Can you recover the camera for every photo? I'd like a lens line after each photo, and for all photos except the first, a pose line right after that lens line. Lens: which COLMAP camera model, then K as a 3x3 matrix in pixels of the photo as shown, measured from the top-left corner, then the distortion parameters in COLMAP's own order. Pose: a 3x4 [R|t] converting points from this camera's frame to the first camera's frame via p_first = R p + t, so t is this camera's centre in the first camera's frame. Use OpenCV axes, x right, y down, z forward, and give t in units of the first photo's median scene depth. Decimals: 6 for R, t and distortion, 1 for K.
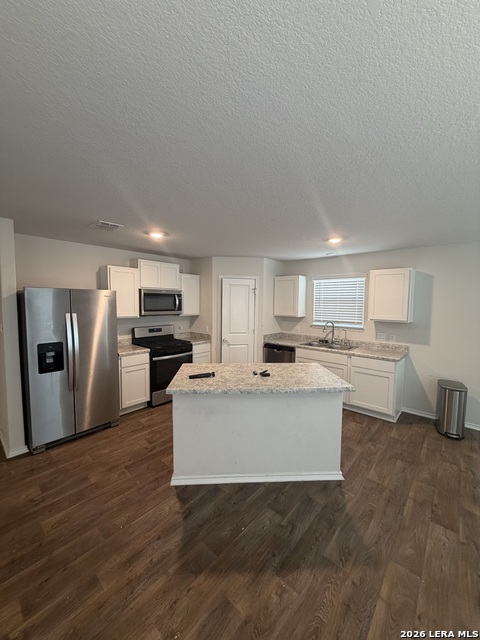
lens RADIAL K [[254.5, 0, 237.4], [0, 254.5, 319.0], [0, 0, 1]] dist [0.001434, 0.000305]
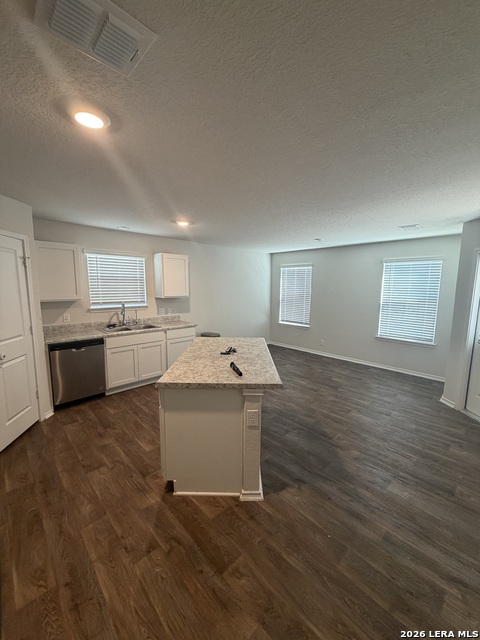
lens RADIAL K [[254.5, 0, 237.4], [0, 254.5, 319.0], [0, 0, 1]] dist [0.001434, 0.000305]
pose [[0.075896, -0.143528, 0.986732, -0.557979], [0.051973, 0.988810, 0.139832, -0.040553], [-0.995760, 0.040671, 0.082506, 0.537760]]
